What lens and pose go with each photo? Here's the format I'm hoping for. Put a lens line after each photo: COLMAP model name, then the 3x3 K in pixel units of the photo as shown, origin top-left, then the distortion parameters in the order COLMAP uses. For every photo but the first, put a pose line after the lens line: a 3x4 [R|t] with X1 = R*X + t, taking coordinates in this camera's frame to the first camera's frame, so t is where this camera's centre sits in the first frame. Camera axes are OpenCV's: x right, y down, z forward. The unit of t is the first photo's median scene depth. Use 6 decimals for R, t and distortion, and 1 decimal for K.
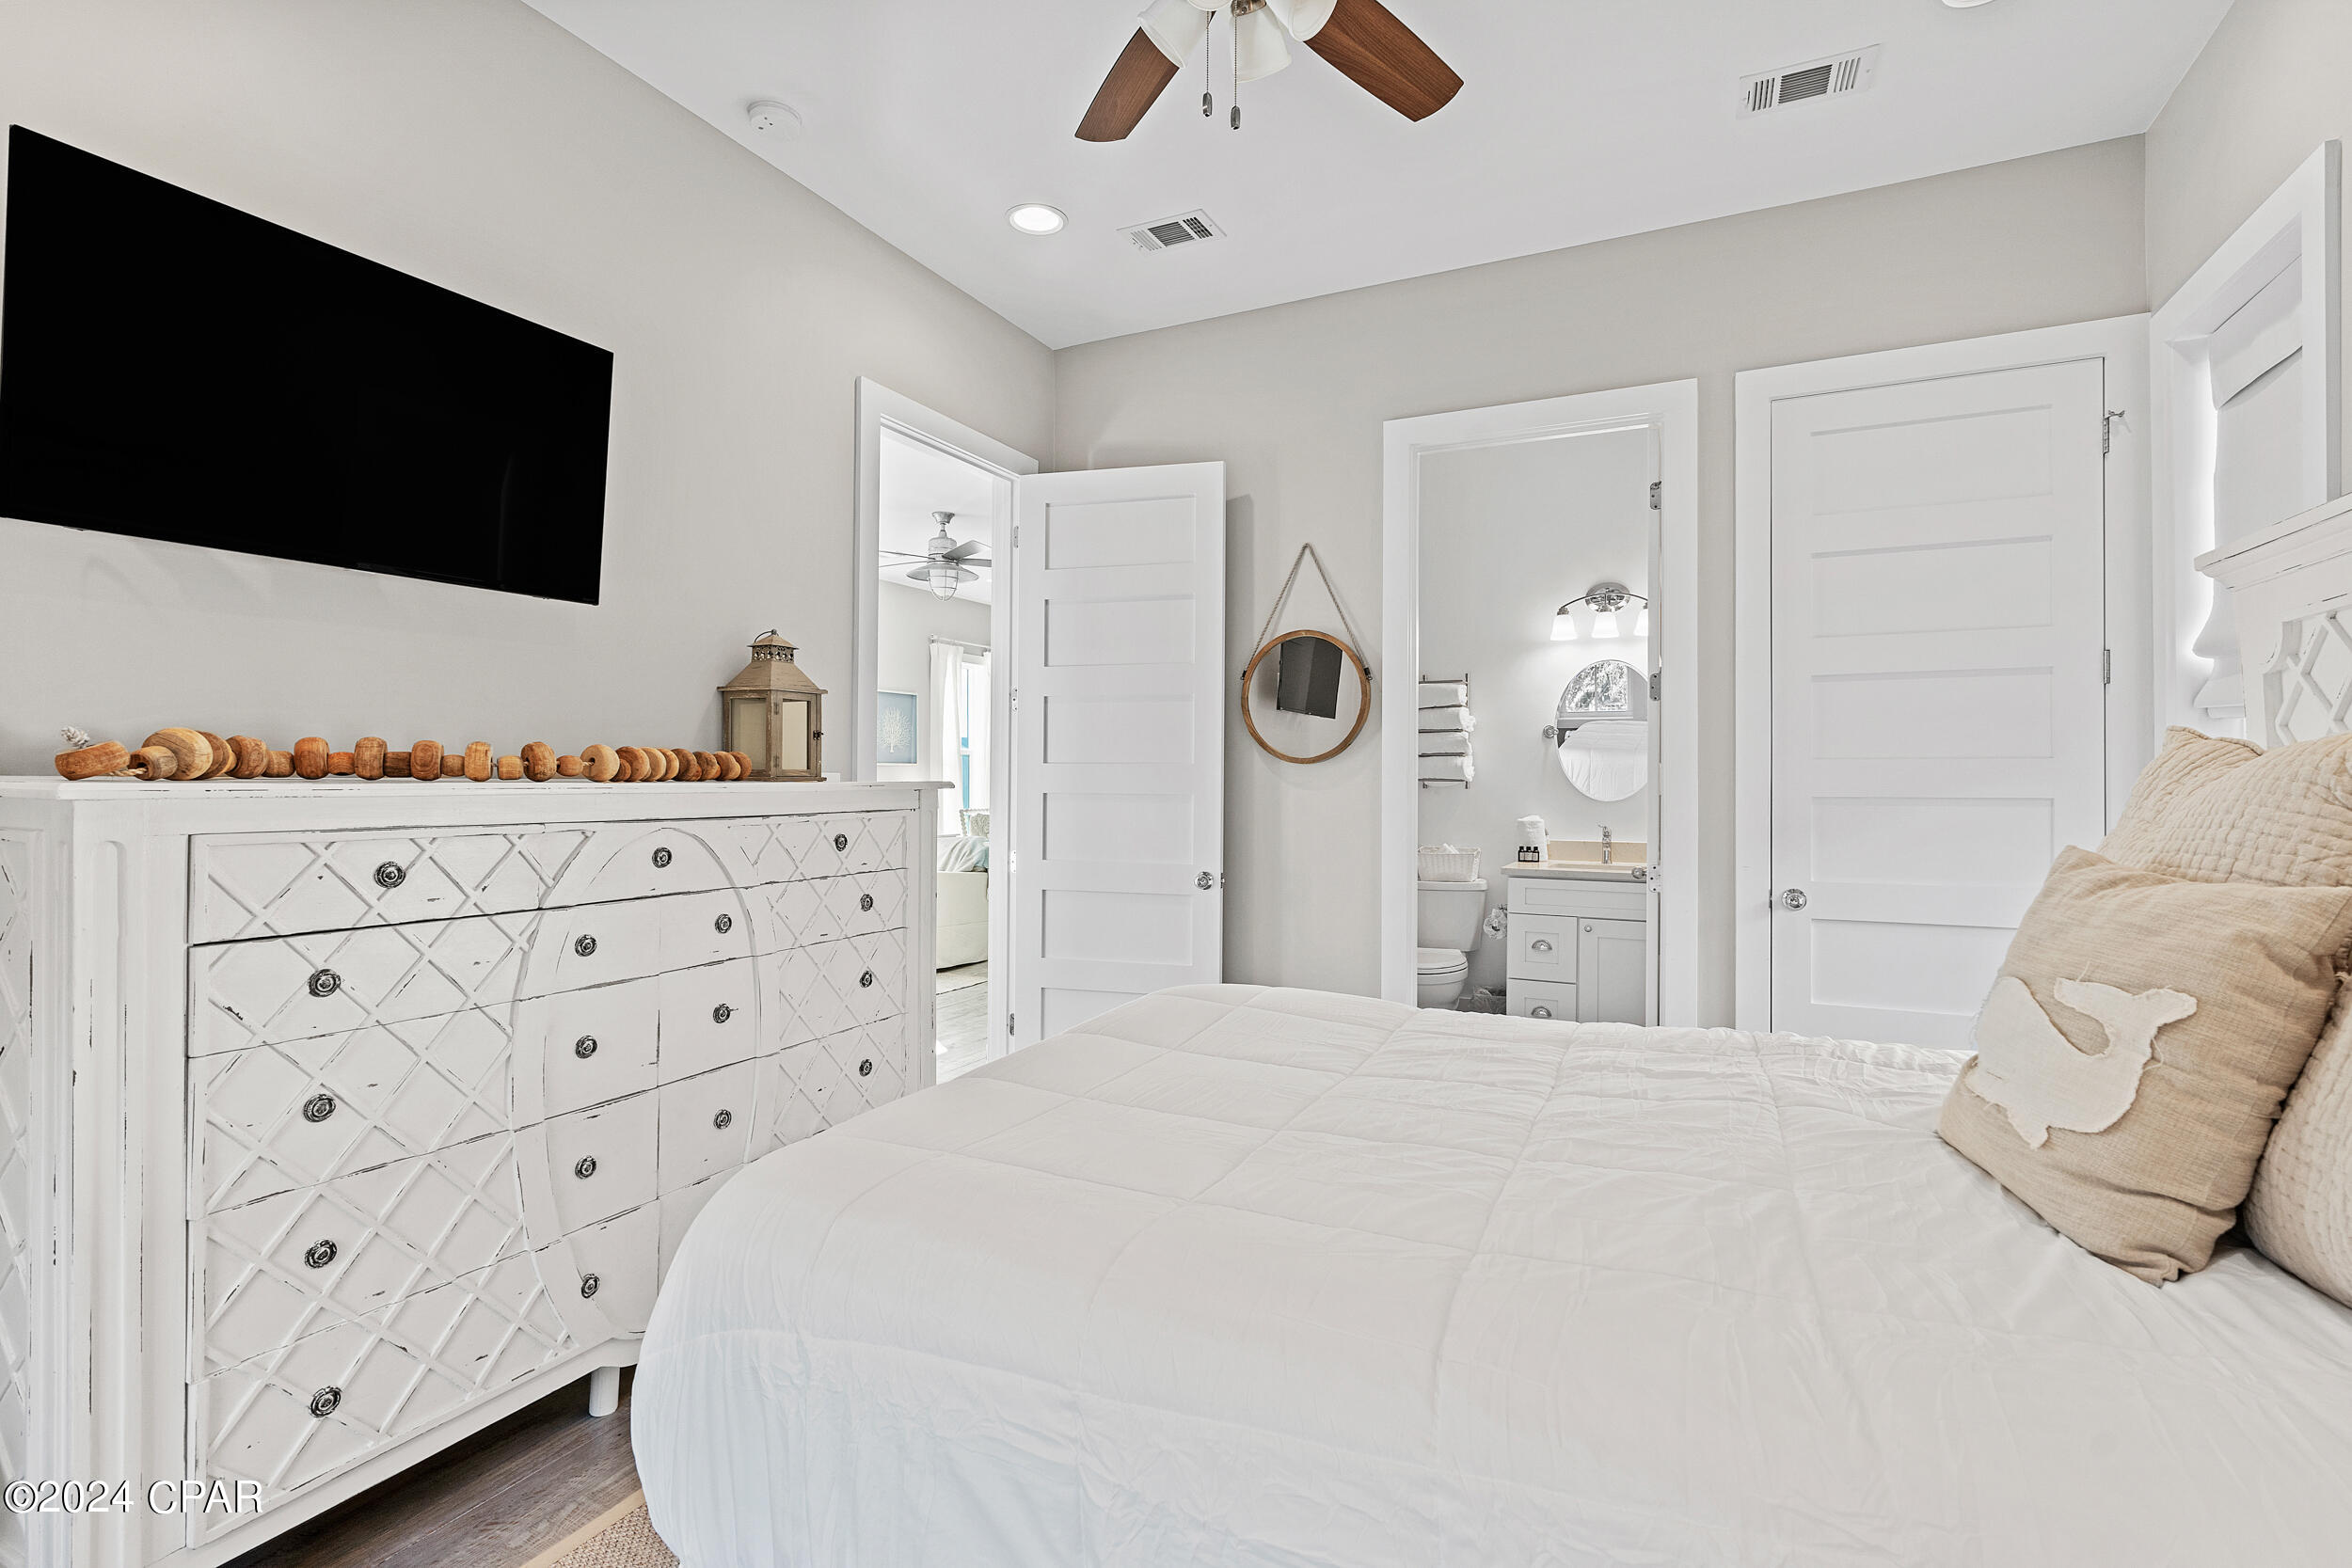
lens RADIAL K [[1063.5, 0, 1170.9], [0, 1063.5, 785.5], [0, 0, 1]] dist [-0.002282, -0.001814]
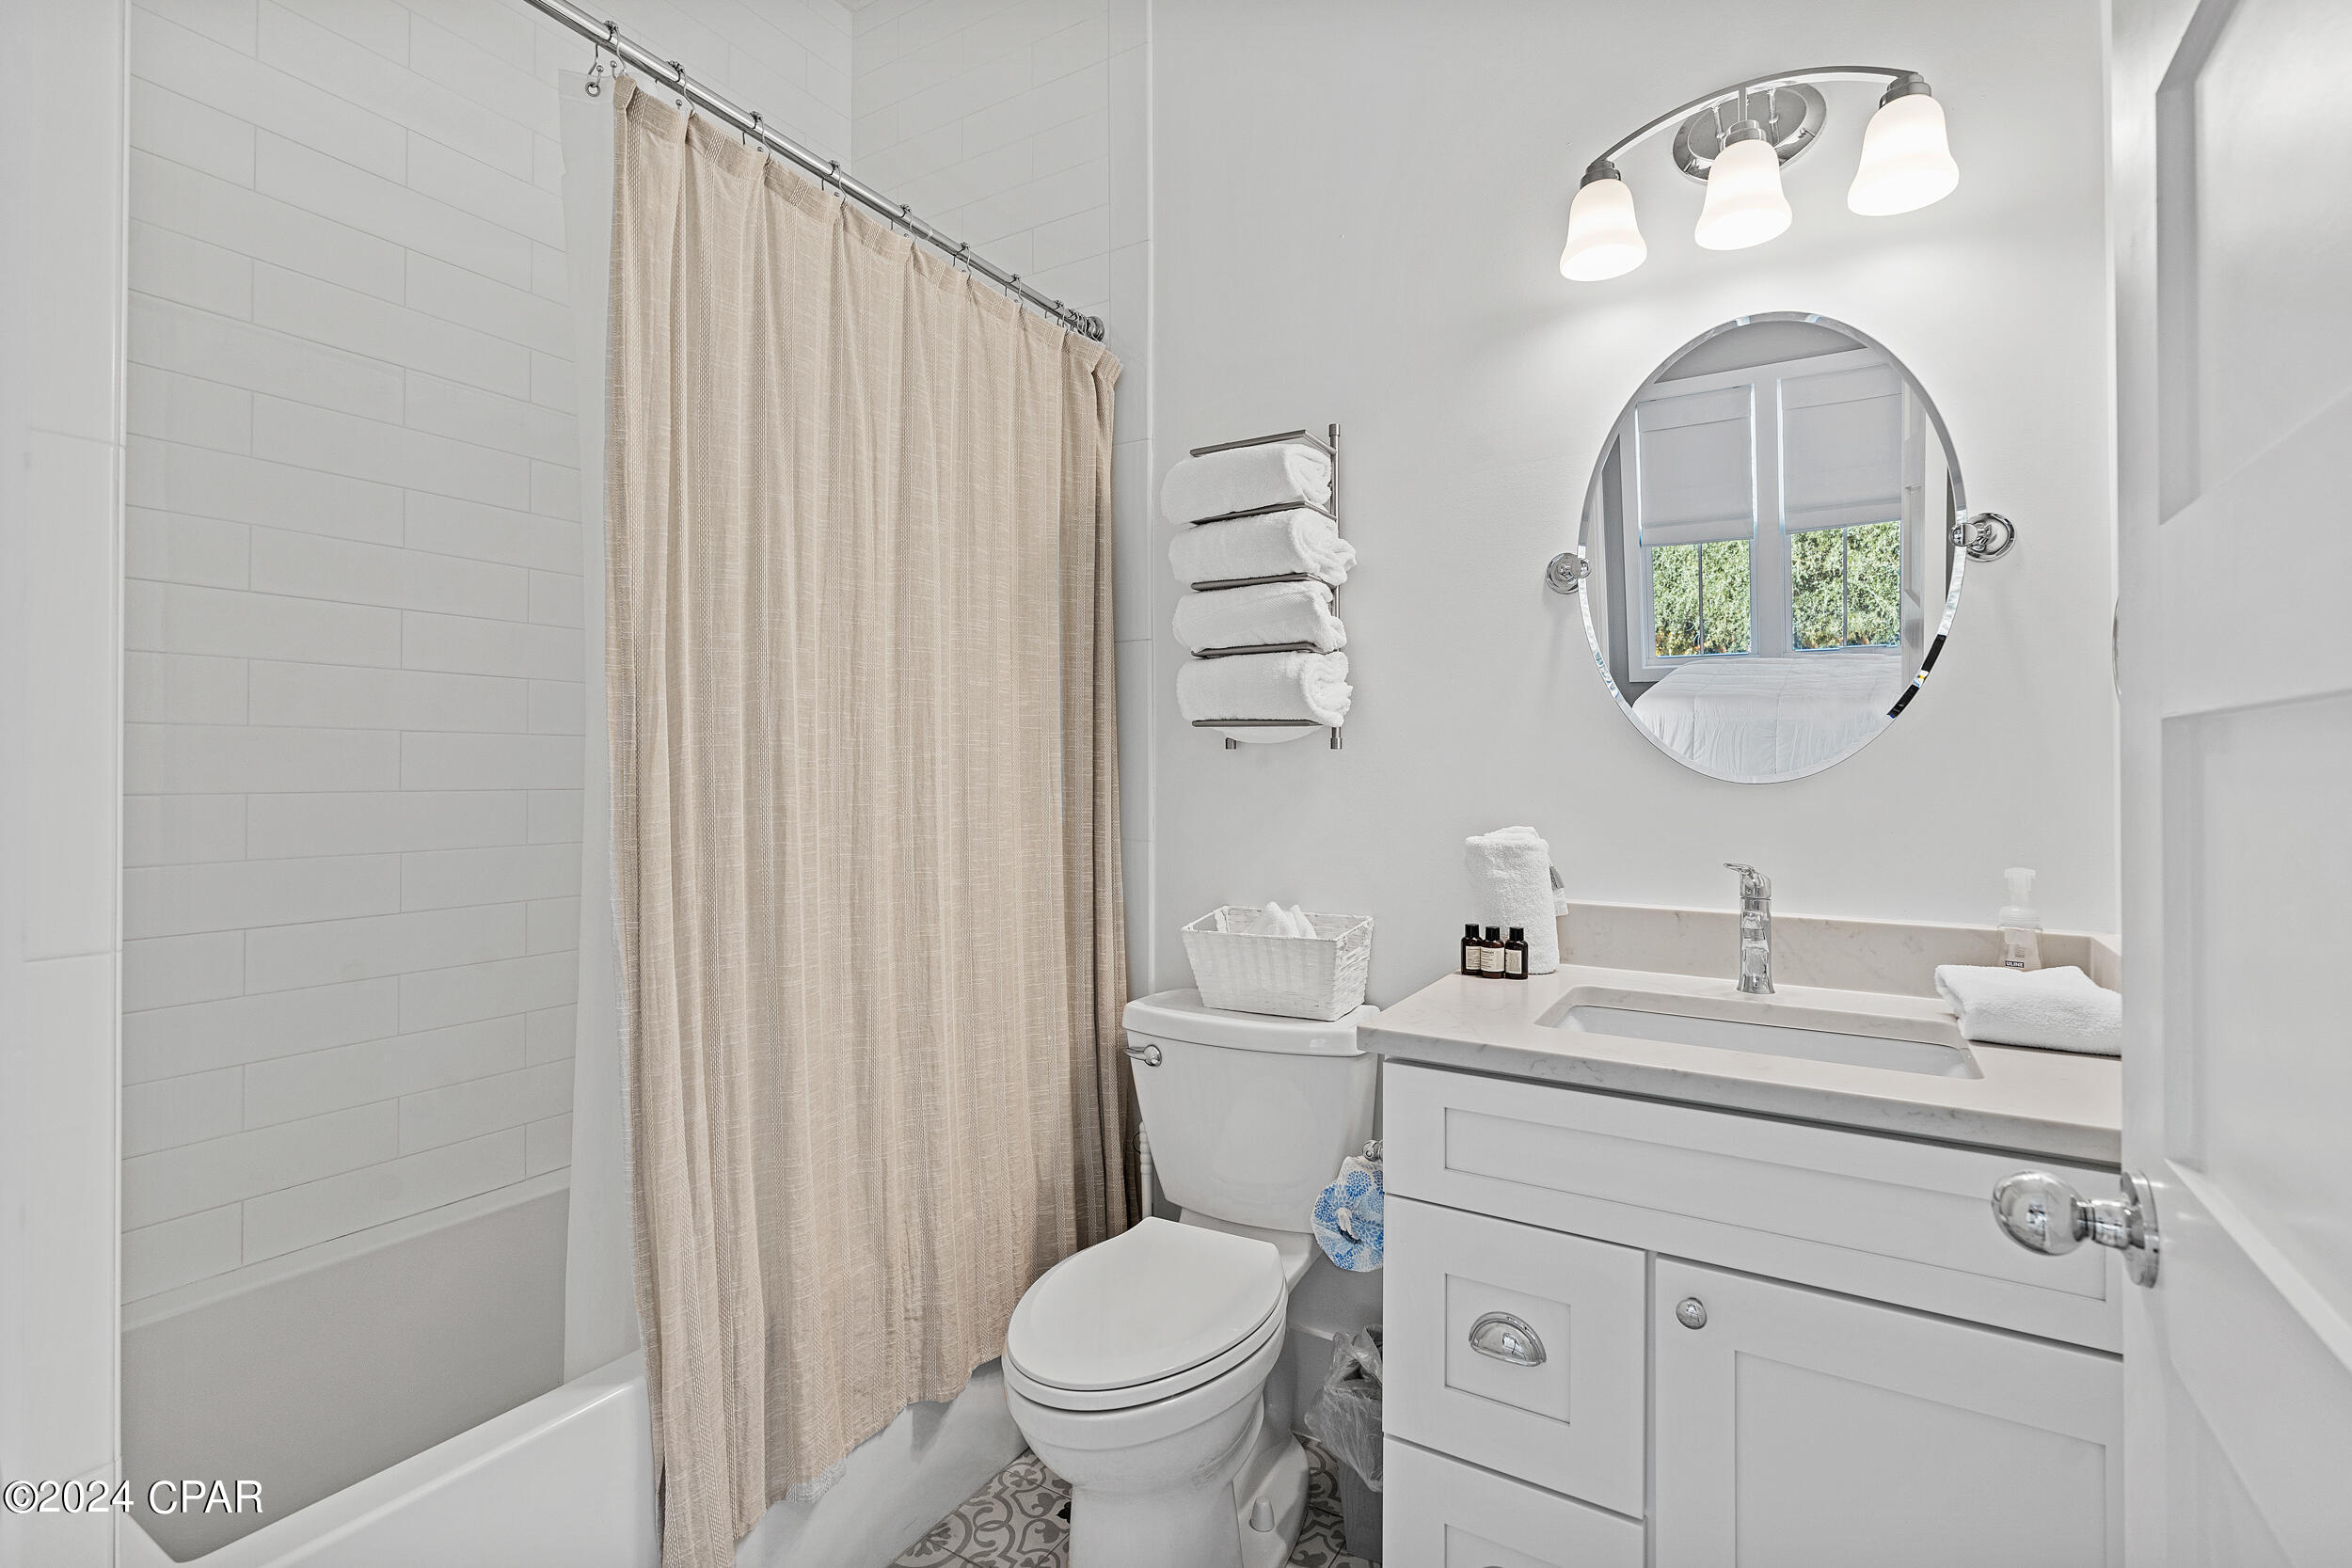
lens RADIAL K [[1063.5, 0, 1169.5], [0, 1063.5, 773.9], [0, 0, 1]] dist [-0.002282, -0.001814]
pose [[0.996860, -0.003796, -0.079098, 0.263980], [0.002894, 0.999930, -0.011506, 0.015438], [0.079136, 0.011241, 0.996800, 0.673963]]
